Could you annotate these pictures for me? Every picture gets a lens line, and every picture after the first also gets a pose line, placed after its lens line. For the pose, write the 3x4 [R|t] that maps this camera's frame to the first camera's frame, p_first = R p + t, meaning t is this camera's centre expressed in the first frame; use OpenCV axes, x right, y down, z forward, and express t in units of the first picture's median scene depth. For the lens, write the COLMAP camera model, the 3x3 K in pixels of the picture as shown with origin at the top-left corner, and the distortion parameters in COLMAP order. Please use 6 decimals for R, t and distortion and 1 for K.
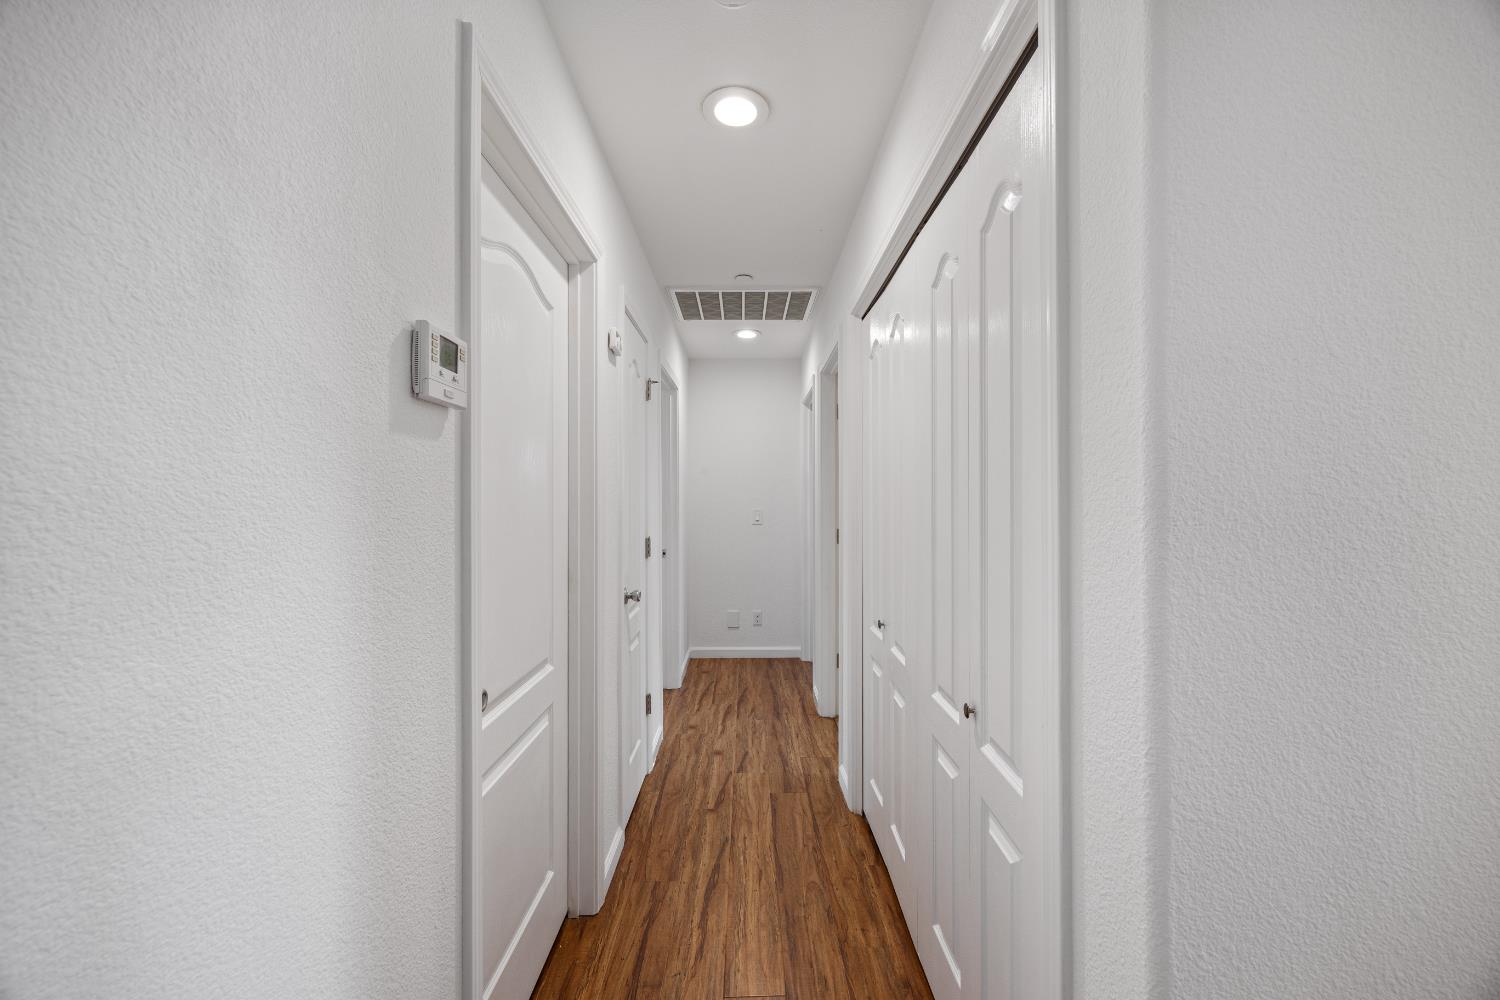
lens RADIAL K [[579.9, 0, 751.0], [0, 579.9, 495.1], [0, 0, 1]] dist [-0.000851, -0.000354]
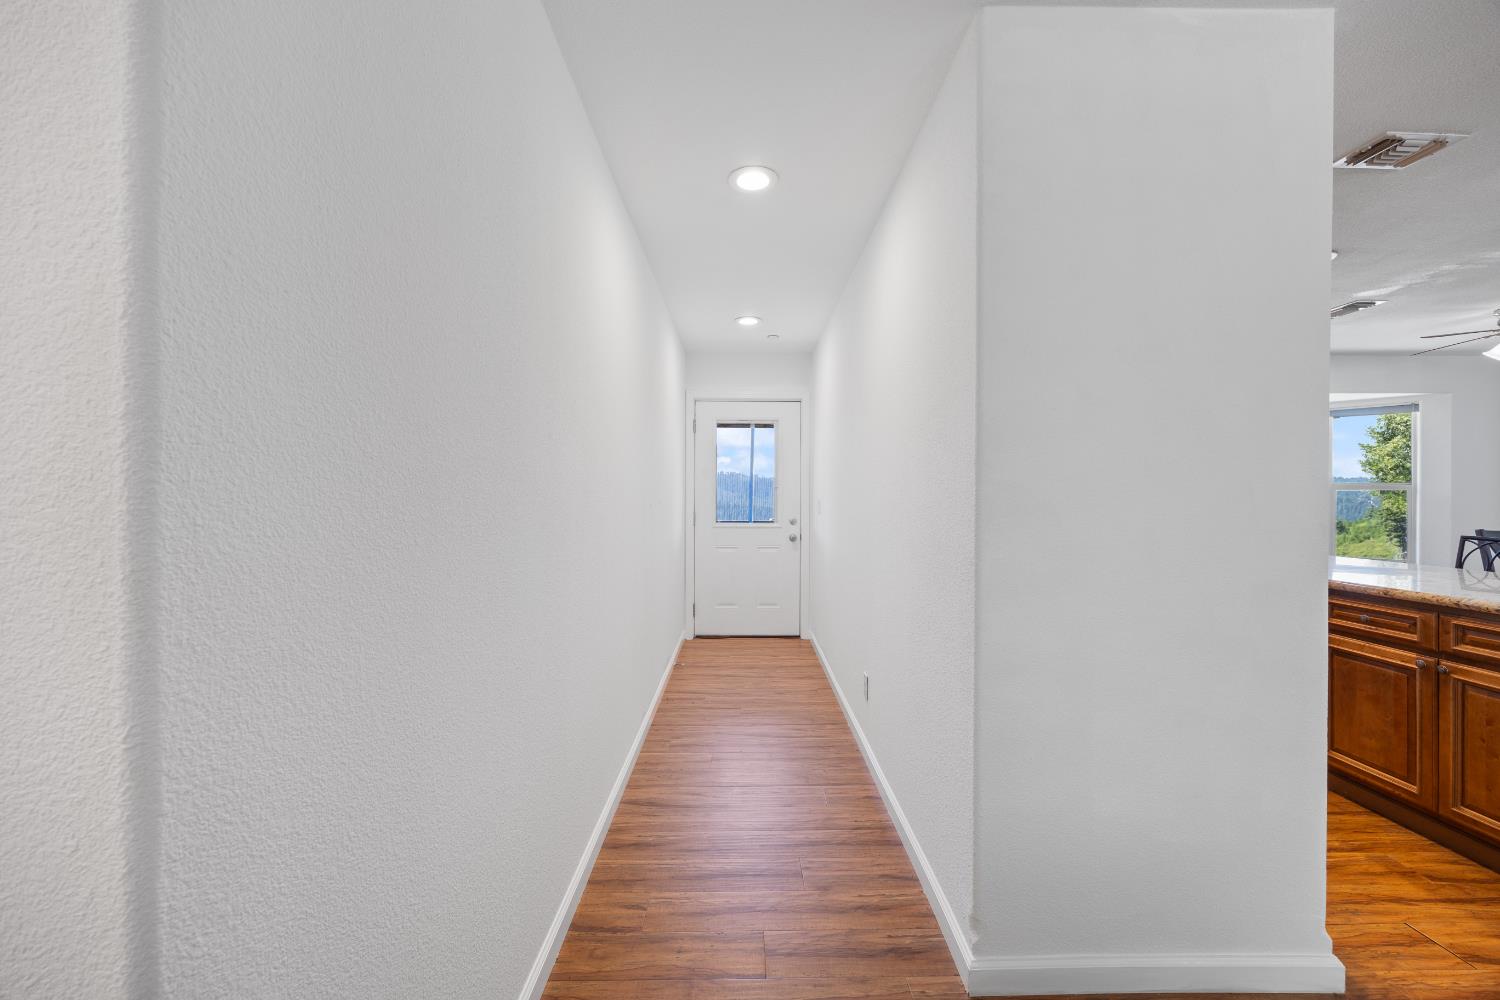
lens RADIAL K [[579.9, 0, 751.9], [0, 579.9, 503.1], [0, 0, 1]] dist [-0.000851, -0.000354]
pose [[-0.013400, -0.001850, 0.999908, -0.098048], [-0.001364, 0.999997, 0.001832, 0.135447], [-0.999909, -0.001339, -0.013403, 0.182617]]
